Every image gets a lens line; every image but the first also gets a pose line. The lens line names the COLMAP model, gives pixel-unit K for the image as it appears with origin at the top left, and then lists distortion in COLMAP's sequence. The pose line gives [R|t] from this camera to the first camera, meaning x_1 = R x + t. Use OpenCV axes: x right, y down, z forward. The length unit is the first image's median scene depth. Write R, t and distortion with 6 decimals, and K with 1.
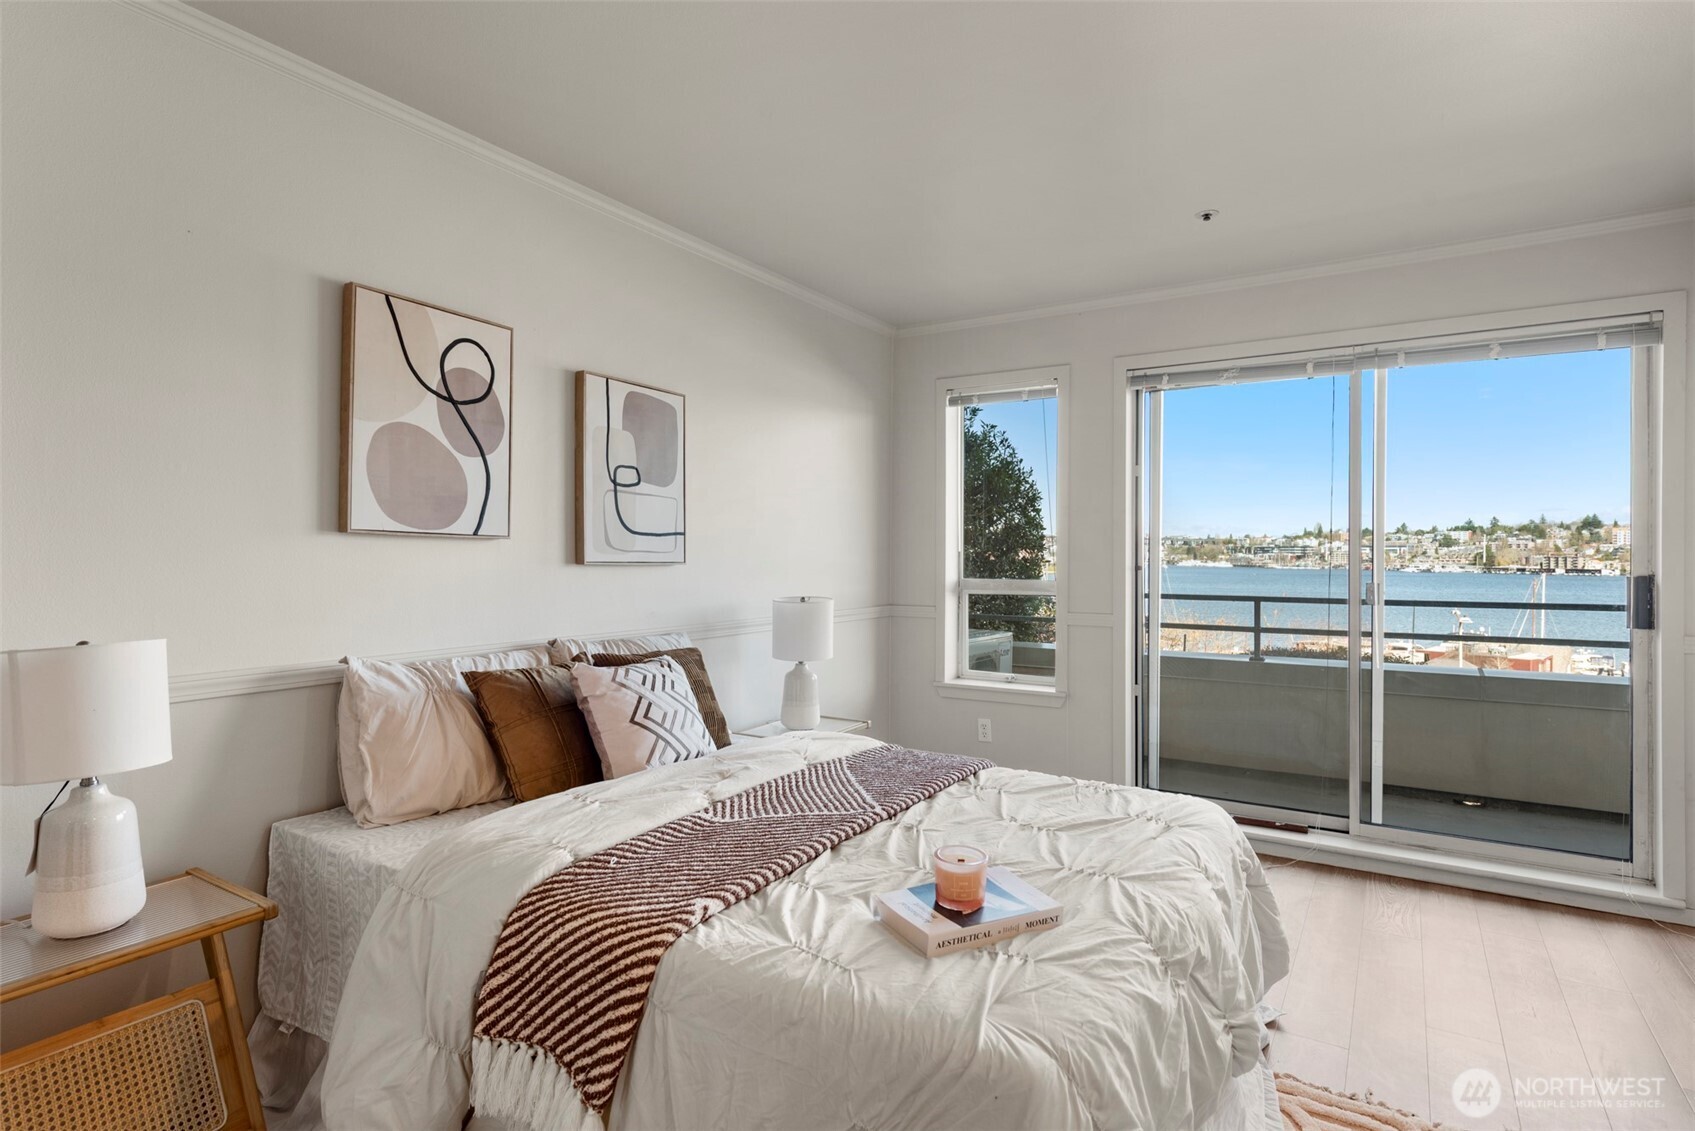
lens RADIAL K [[867.9, 0, 840.1], [0, 867.9, 552.7], [0, 0, 1]] dist [0.017774, -0.012561]
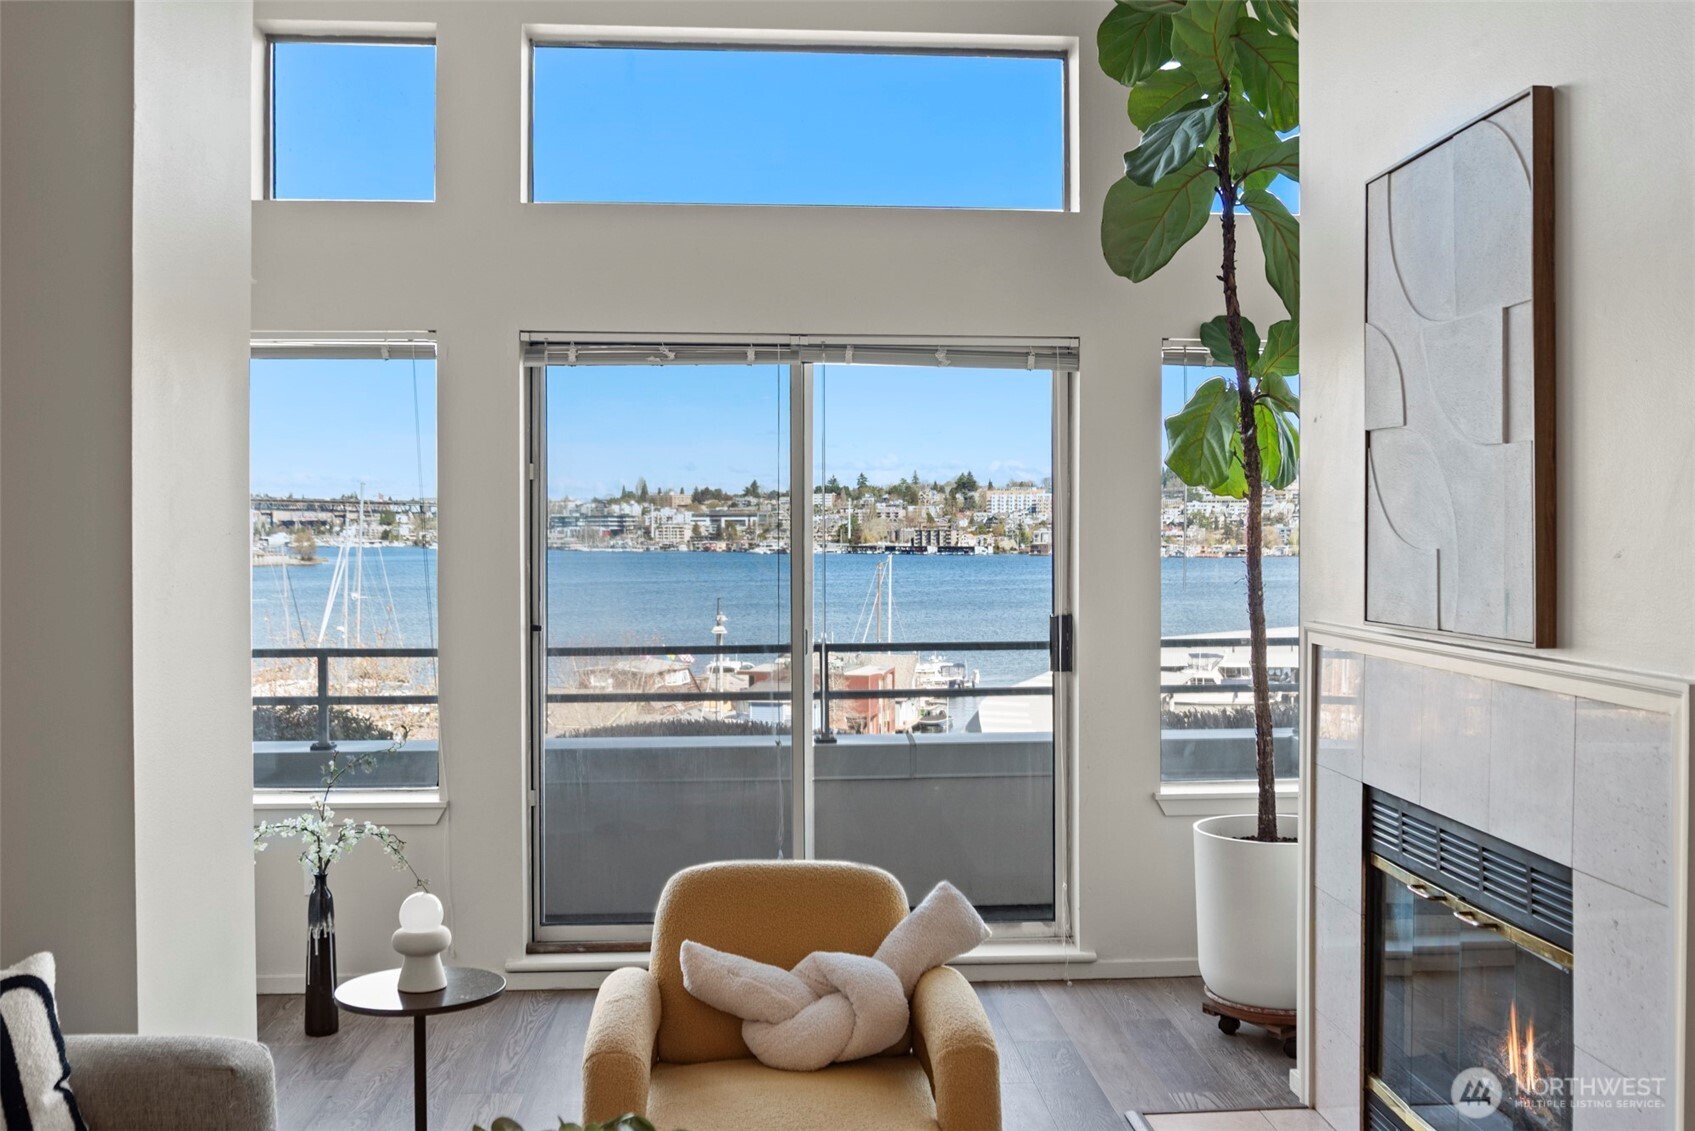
lens RADIAL K [[1541.7, 0, 847.5], [0, 1541.7, 565.5], [0, 0, 1]] dist [-0.015558, -0.003615]
pose [[0.805259, -0.019948, 0.592588, -0.259860], [0.005122, 0.999631, 0.026690, -0.076194], [-0.592902, -0.018457, 0.805063, -0.205165]]
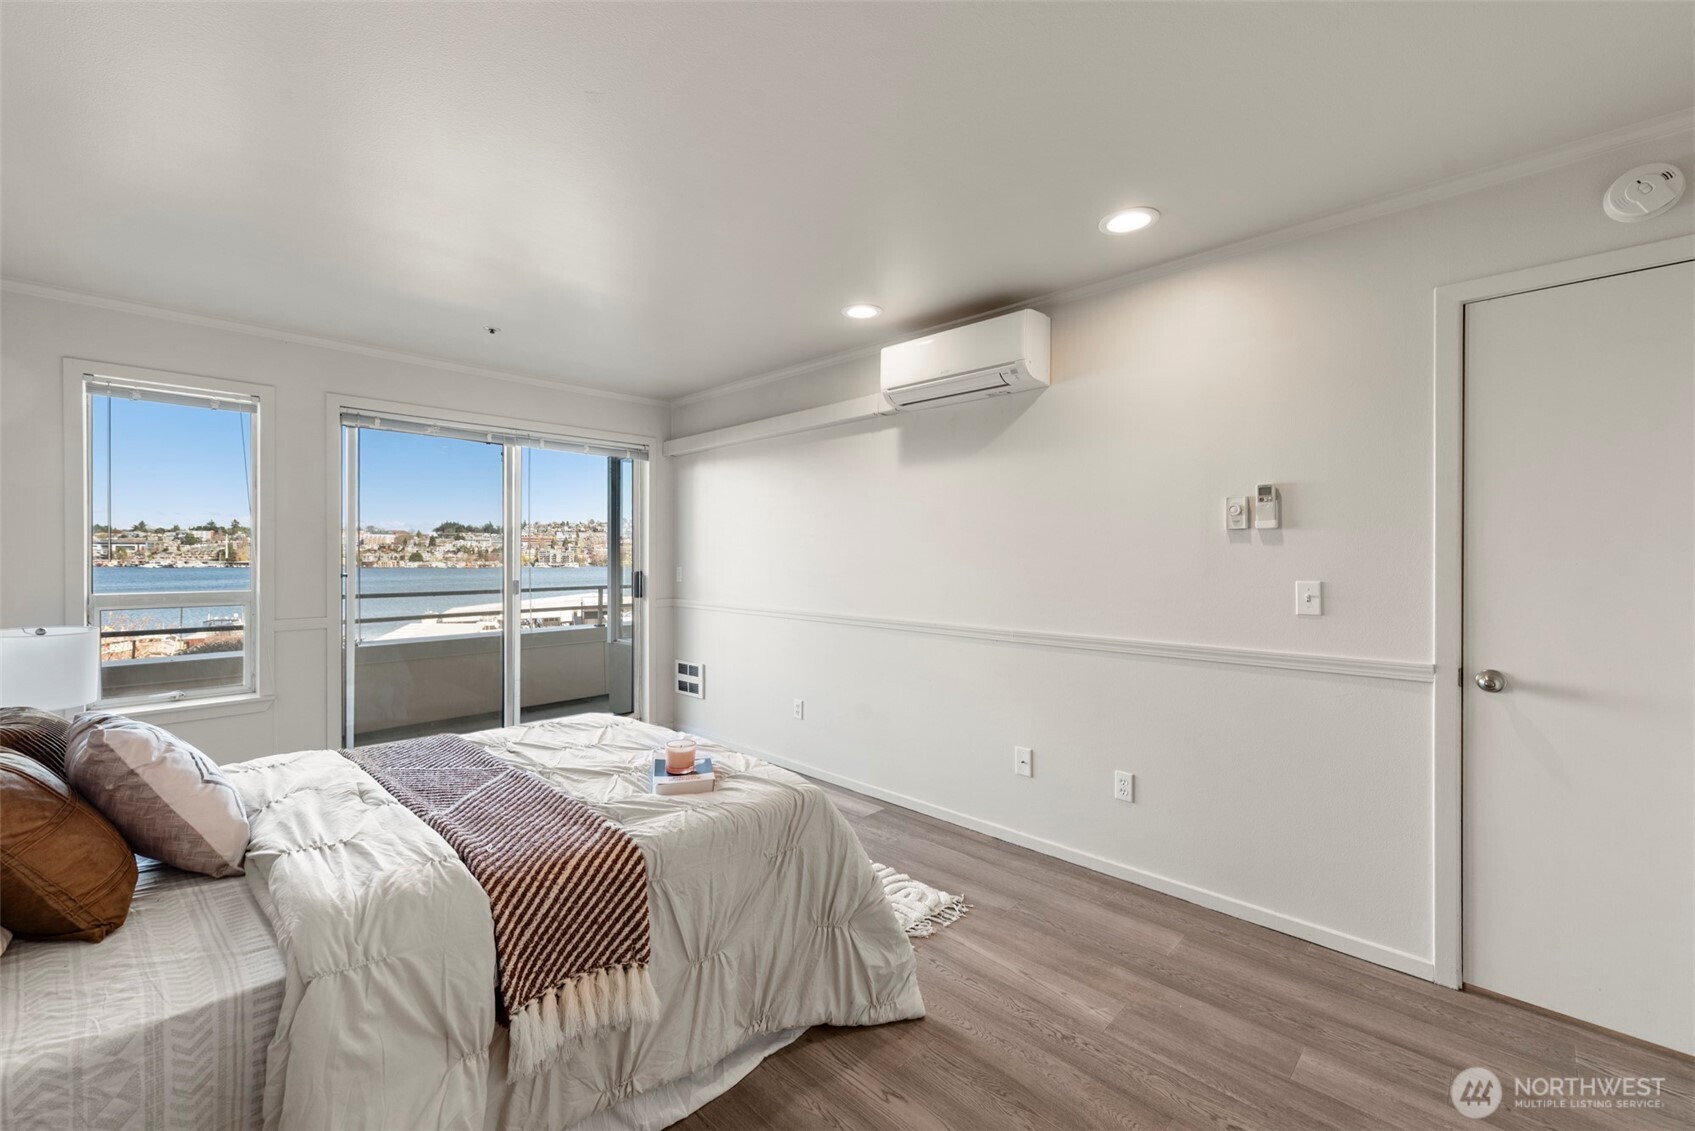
lens RADIAL K [[681.6, 0, 848.0], [0, 681.6, 557.7], [0, 0, 1]] dist [0.015159, -0.004782]
pose [[0.198002, -0.006325, 0.980181, -0.595098], [-0.004515, 0.999963, 0.007364, -0.022408], [-0.980191, -0.005883, 0.197966, 0.200572]]
